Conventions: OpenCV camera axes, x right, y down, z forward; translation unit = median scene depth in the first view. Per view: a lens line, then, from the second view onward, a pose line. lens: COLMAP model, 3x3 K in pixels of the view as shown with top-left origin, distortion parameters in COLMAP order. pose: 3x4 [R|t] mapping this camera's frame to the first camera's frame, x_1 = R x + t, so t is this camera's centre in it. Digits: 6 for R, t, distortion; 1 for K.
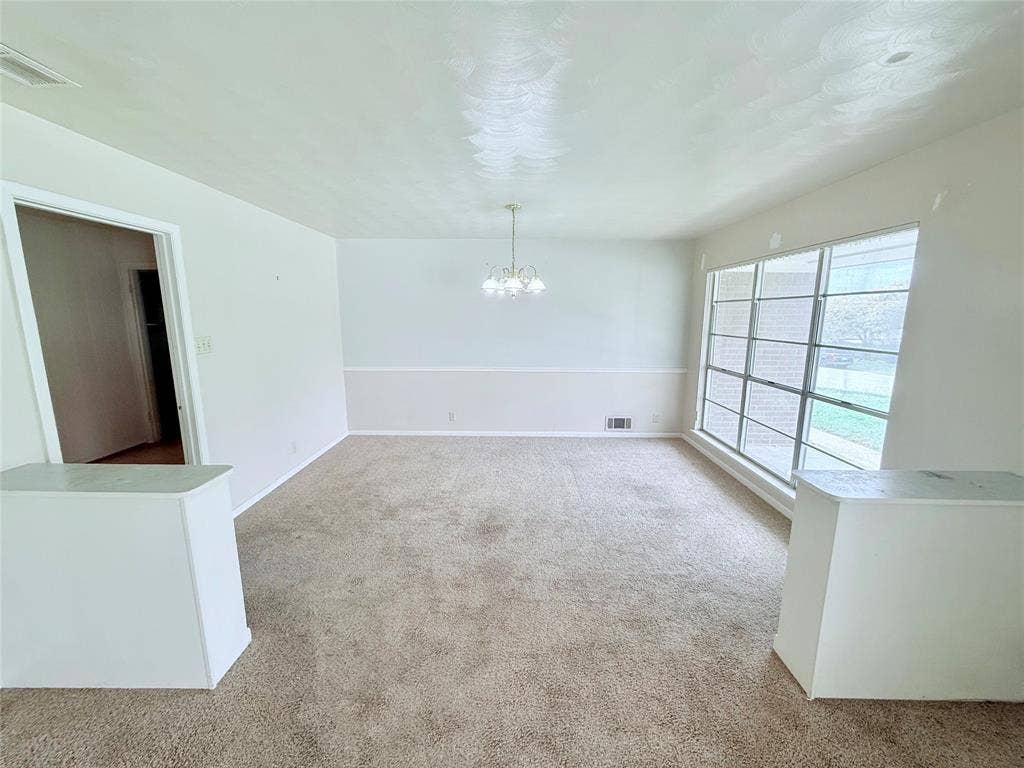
lens RADIAL K [[410.2, 0, 514.6], [0, 410.2, 381.2], [0, 0, 1]] dist [0.001633, -0.000034]
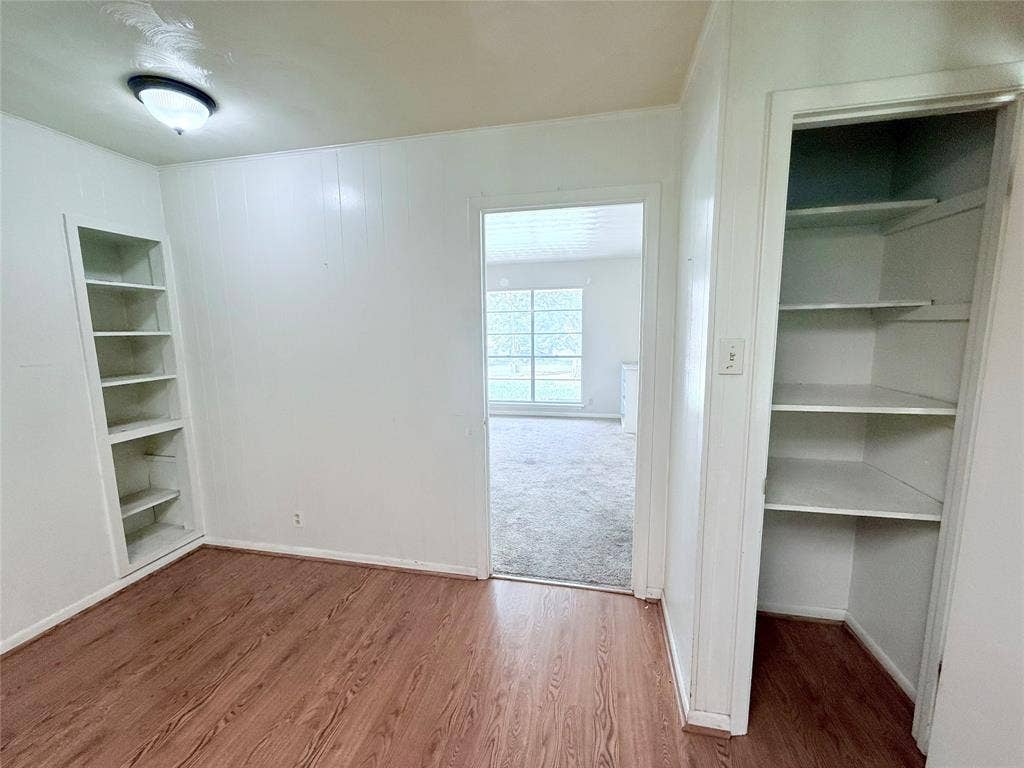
lens RADIAL K [[410.2, 0, 510.4], [0, 410.2, 387.6], [0, 0, 1]] dist [0.001633, -0.000034]
pose [[0.180757, -0.130692, 0.974806, -1.155952], [0.181613, 0.978523, 0.097514, -0.036287], [-0.966615, 0.159411, 0.200610, 0.587826]]
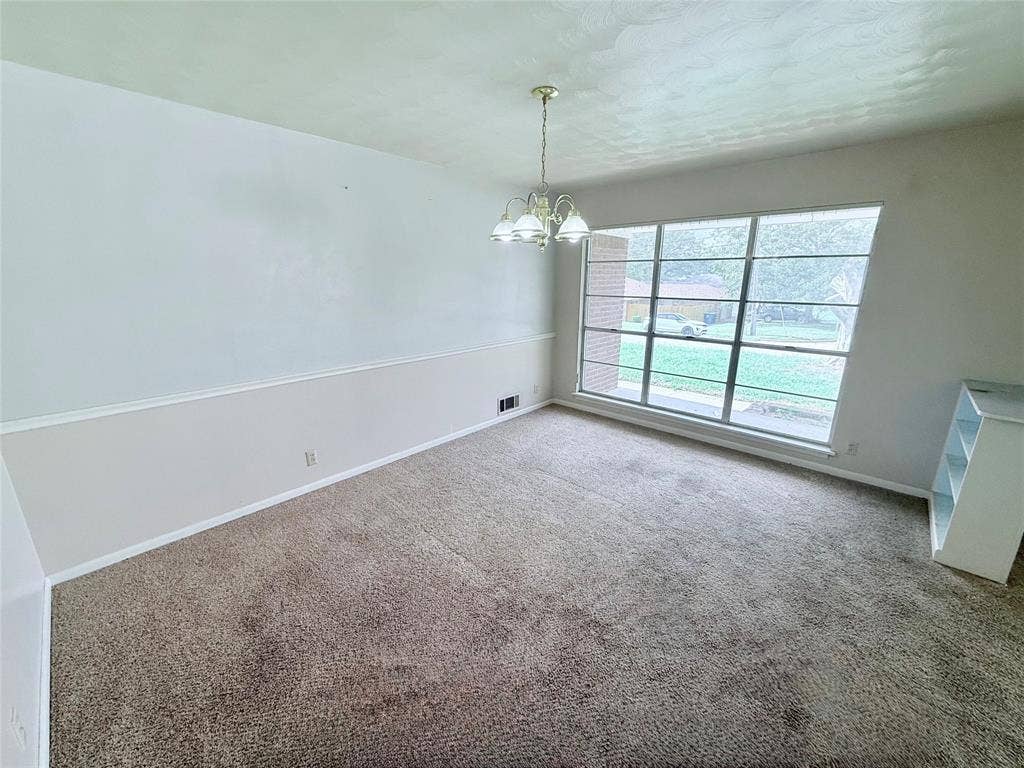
lens RADIAL K [[410.2, 0, 500.0], [0, 410.2, 378.5], [0, 0, 1]] dist [0.001633, -0.000034]
pose [[0.664988, -0.181627, 0.724433, -0.507771], [0.116618, 0.983333, 0.139488, -0.095692], [-0.737694, -0.008276, 0.675085, 0.583606]]
